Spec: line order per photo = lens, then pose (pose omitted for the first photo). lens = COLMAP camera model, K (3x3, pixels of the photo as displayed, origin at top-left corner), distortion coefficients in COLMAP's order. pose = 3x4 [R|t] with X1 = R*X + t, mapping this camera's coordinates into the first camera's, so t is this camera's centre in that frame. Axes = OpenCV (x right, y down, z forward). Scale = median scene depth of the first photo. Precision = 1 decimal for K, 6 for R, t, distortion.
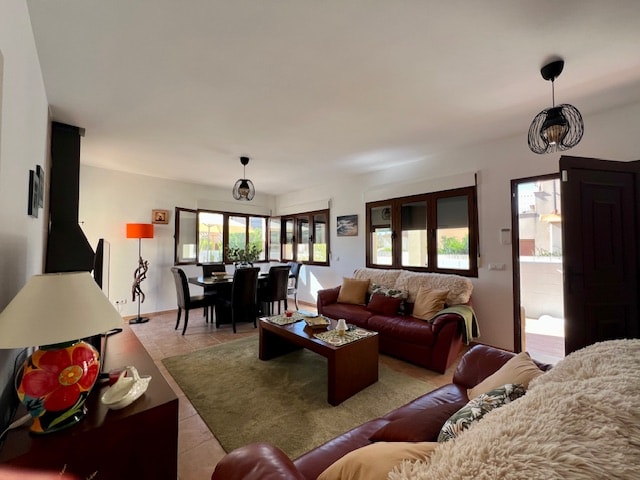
lens RADIAL K [[259.0, 0, 313.9], [0, 259.0, 237.3], [0, 0, 1]] dist [0.000211, 0.000060]
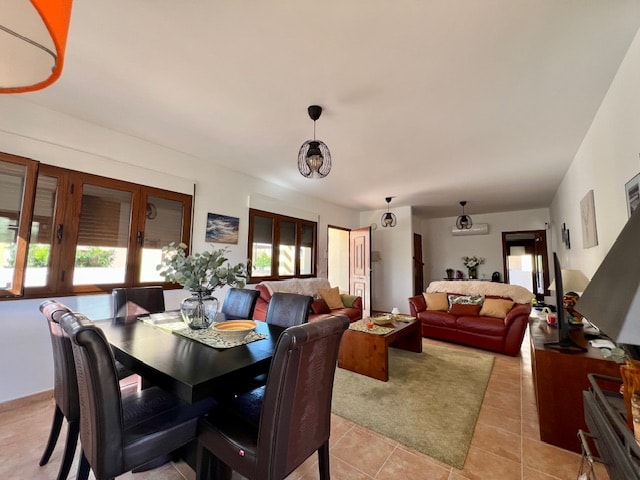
lens RADIAL K [[259.0, 0, 318.9], [0, 259.0, 239.3], [0, 0, 1]] dist [0.000211, 0.000060]
pose [[-0.184673, 0.080318, 0.979513, -0.677212], [-0.058929, 0.993957, -0.092613, 0.039751], [-0.981032, -0.074825, -0.178824, 0.884571]]
